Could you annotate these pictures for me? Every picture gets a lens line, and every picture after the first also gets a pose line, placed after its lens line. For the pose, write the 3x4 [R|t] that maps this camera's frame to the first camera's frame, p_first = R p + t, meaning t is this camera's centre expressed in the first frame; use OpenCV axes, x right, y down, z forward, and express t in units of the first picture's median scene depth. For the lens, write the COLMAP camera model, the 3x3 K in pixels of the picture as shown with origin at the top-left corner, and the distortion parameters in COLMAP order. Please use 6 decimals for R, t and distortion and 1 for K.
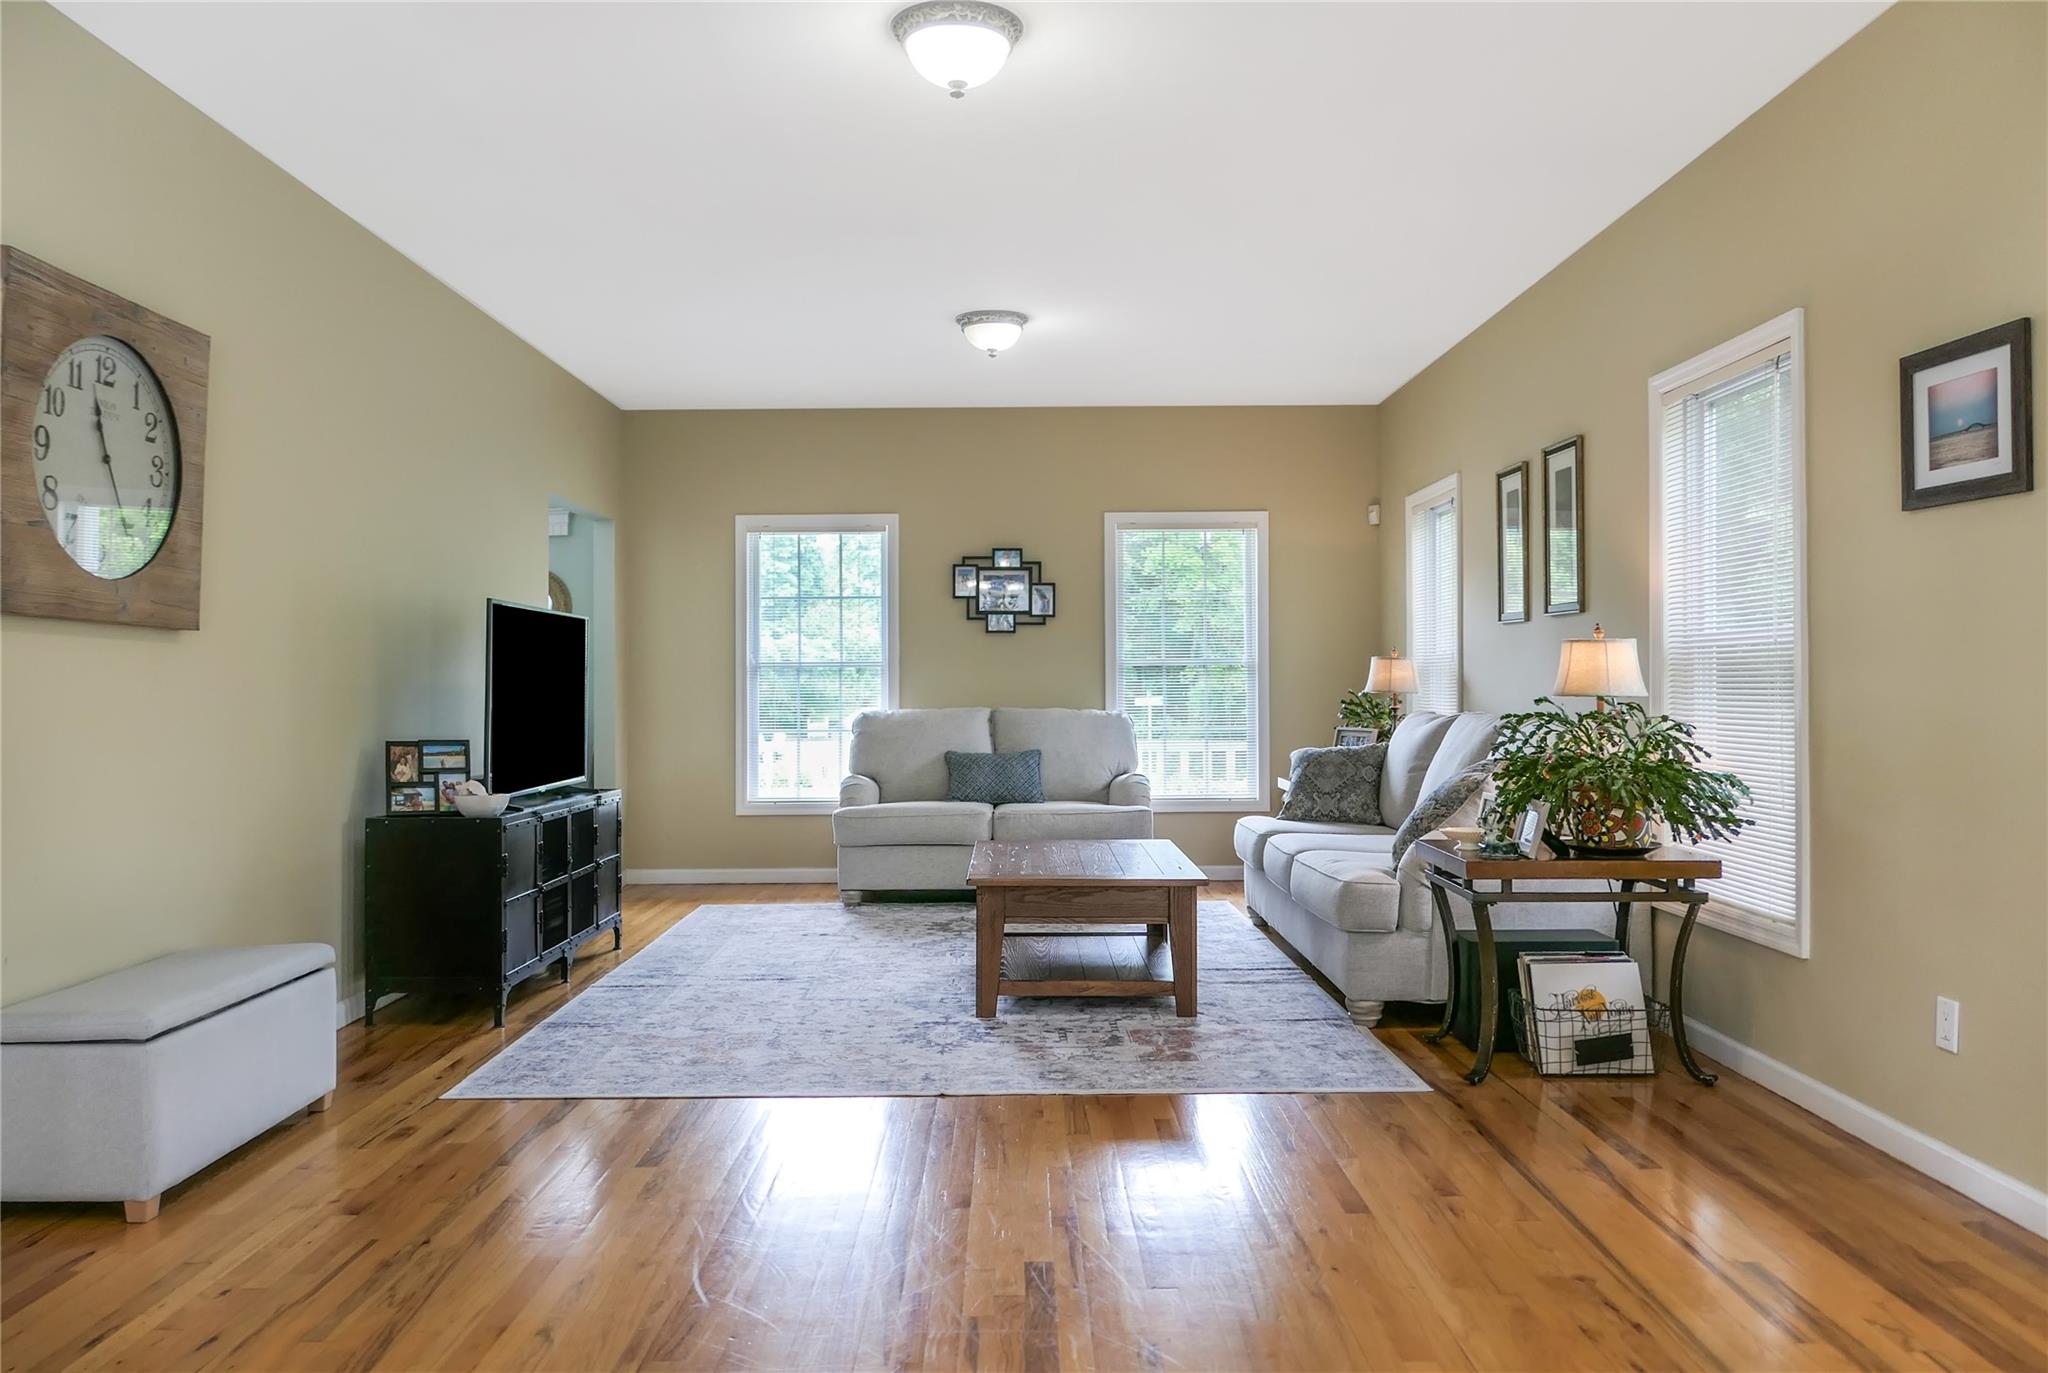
lens RADIAL K [[1498.4, 0, 1020.8], [0, 1498.4, 668.2], [0, 0, 1]] dist [-0.002031, -0.003932]
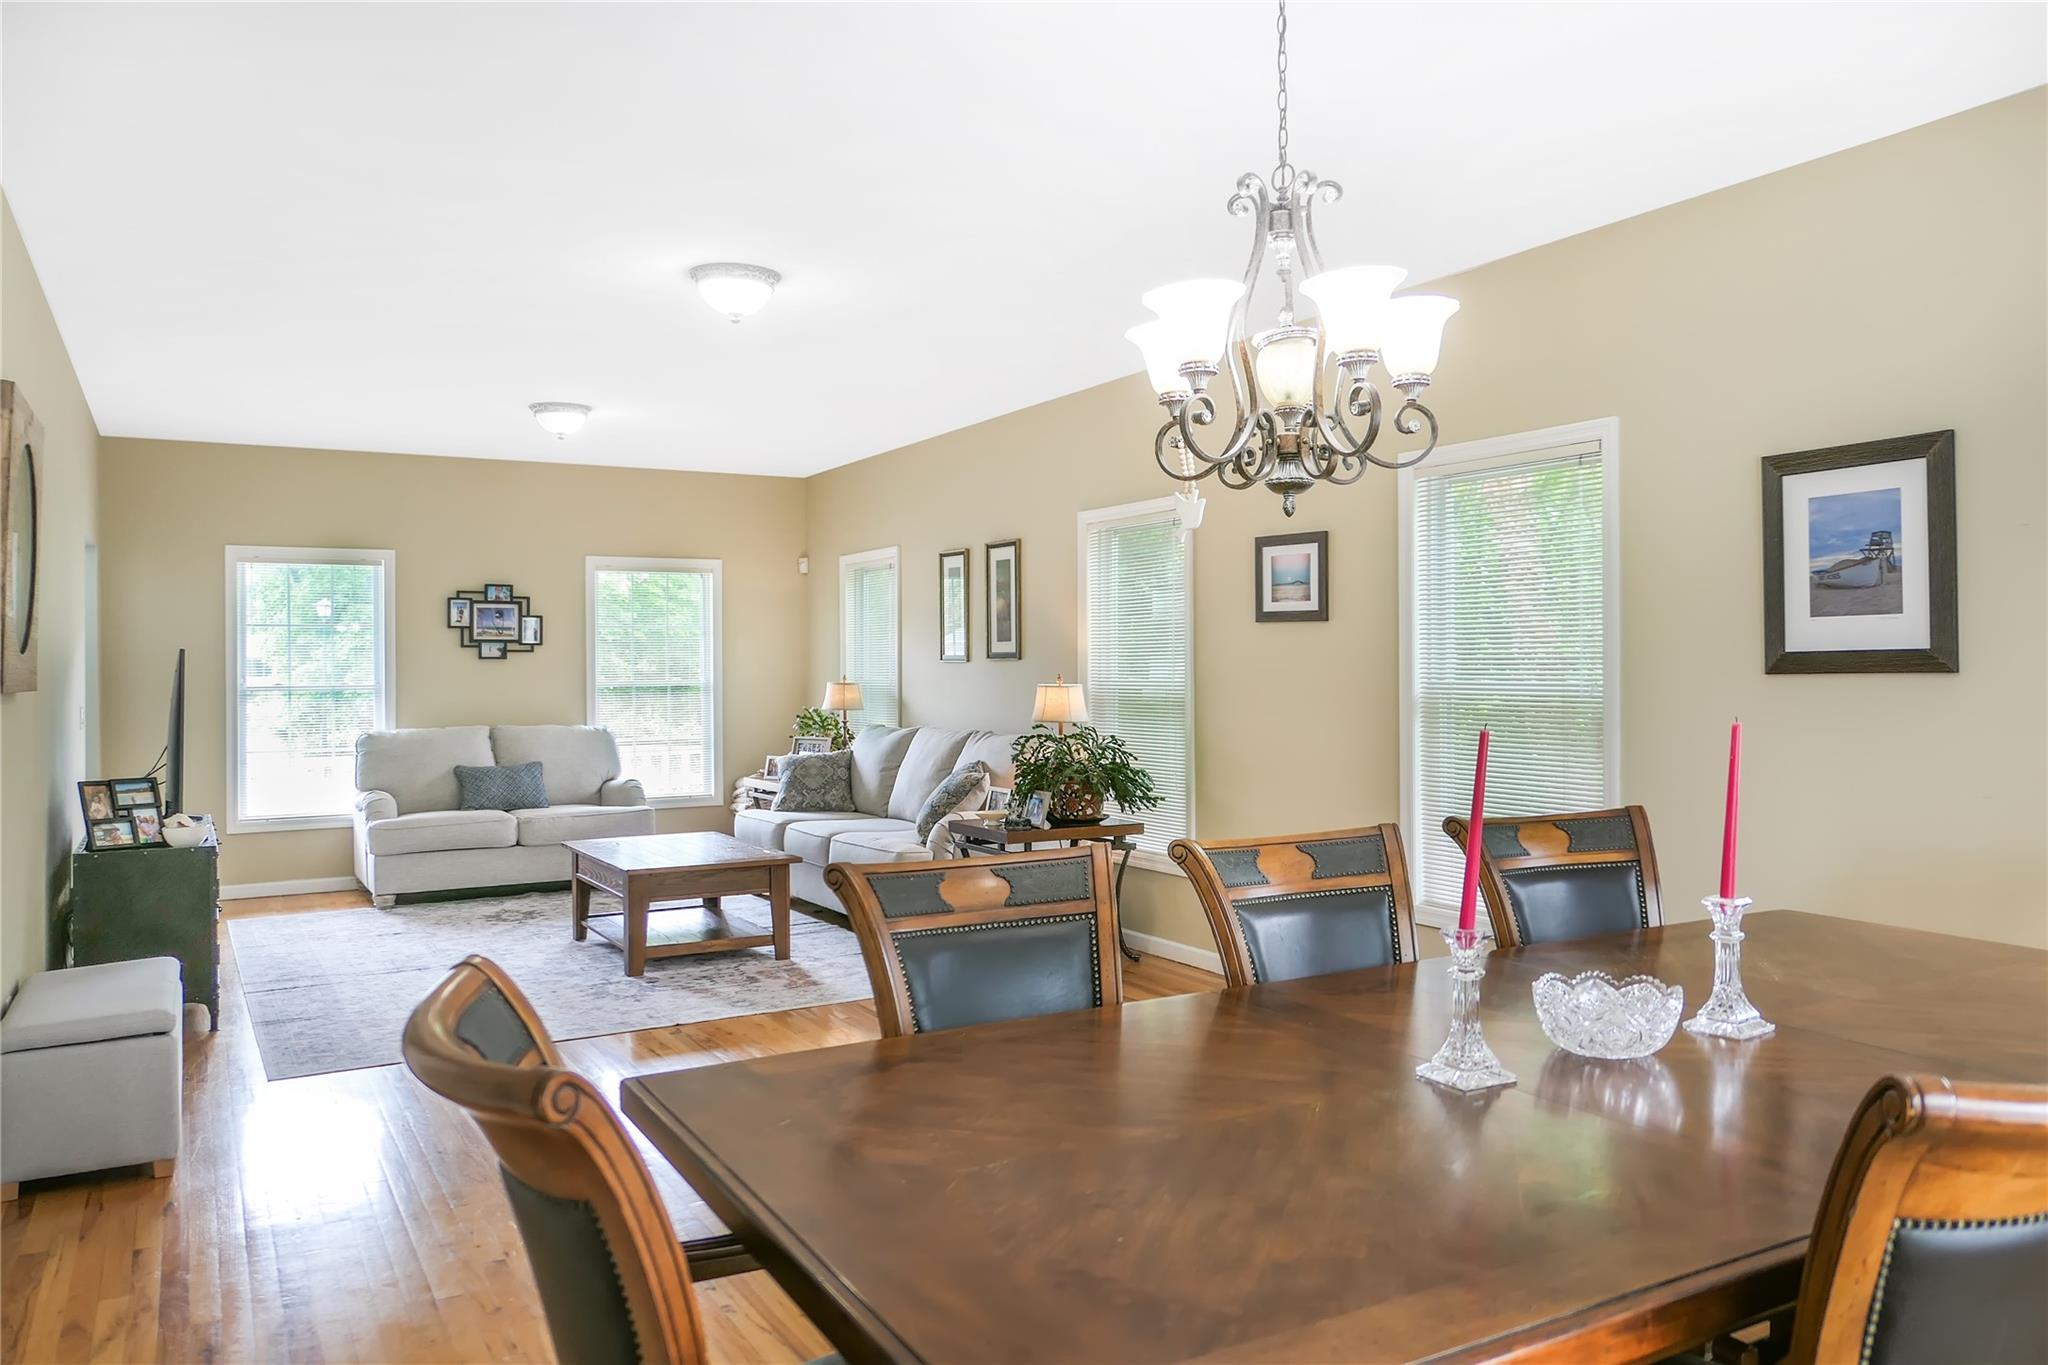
lens RADIAL K [[1457.7, 0, 1024.6], [0, 1457.7, 661.2], [0, 0, 1]] dist [0.000639, 0.002665]
pose [[0.866114, 0.000070, 0.499846, -0.281743], [-0.001934, 0.999993, 0.003210, -0.034077], [-0.499842, -0.003747, 0.866108, -0.201838]]
